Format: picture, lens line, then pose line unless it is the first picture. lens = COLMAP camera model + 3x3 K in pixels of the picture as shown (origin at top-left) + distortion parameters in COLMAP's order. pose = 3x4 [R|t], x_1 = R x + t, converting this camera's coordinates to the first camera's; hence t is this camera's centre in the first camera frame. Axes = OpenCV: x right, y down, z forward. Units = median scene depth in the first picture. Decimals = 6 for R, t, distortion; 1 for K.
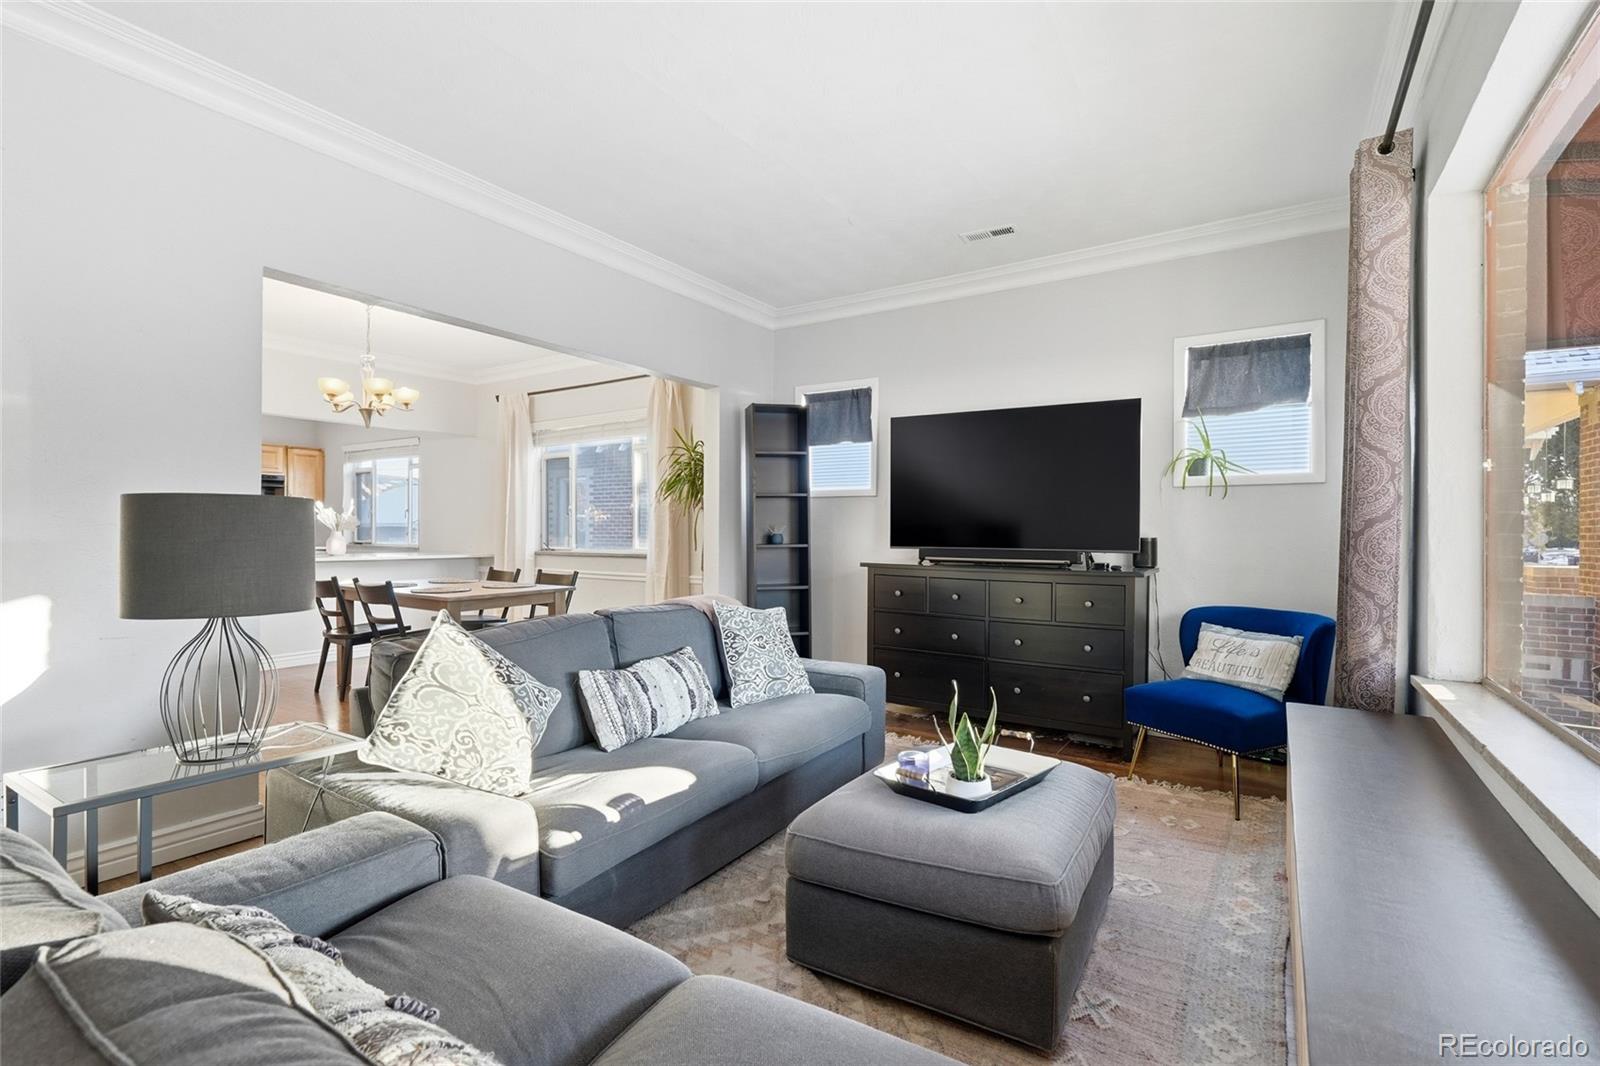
lens RADIAL K [[719.8, 0, 794.8], [0, 719.8, 536.2], [0, 0, 1]] dist [-0.002893, -0.000194]
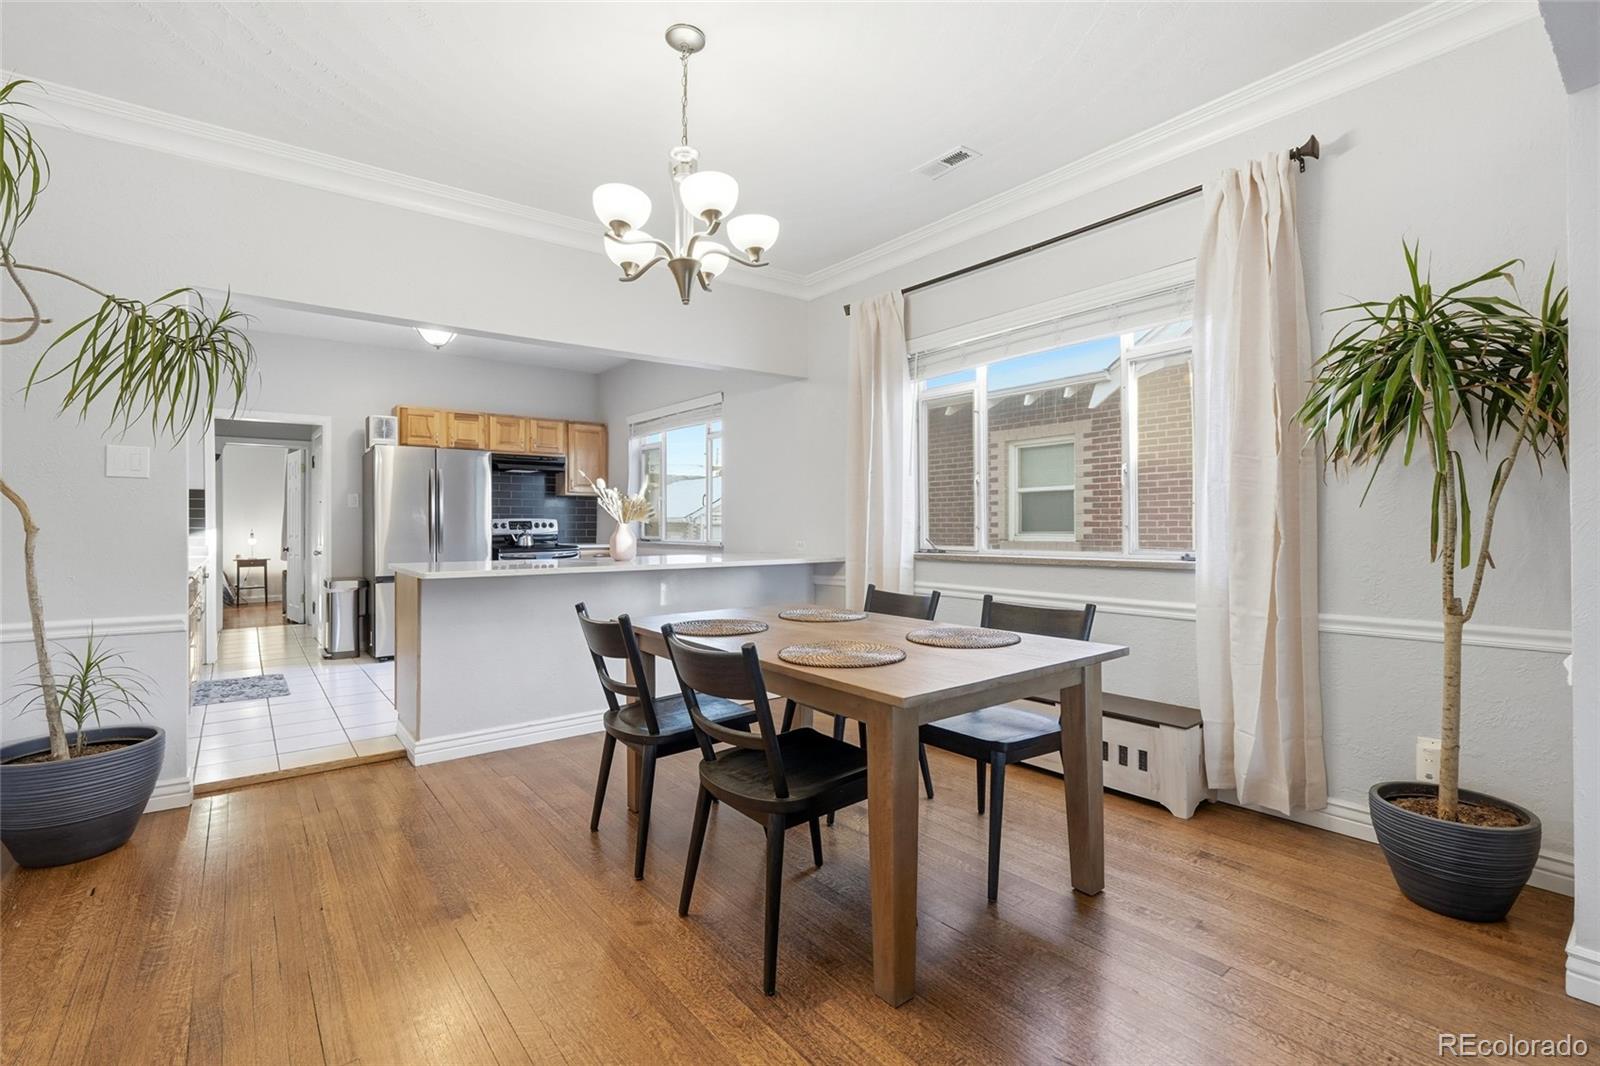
lens RADIAL K [[721.0, 0, 802.6], [0, 721.0, 517.9], [0, 0, 1]] dist [-0.000813, -0.000069]
pose [[0.950037, -0.011613, -0.311922, -0.263674], [0.006522, 0.999828, -0.017362, 0.000326], [0.312069, 0.014460, 0.949949, 0.405505]]
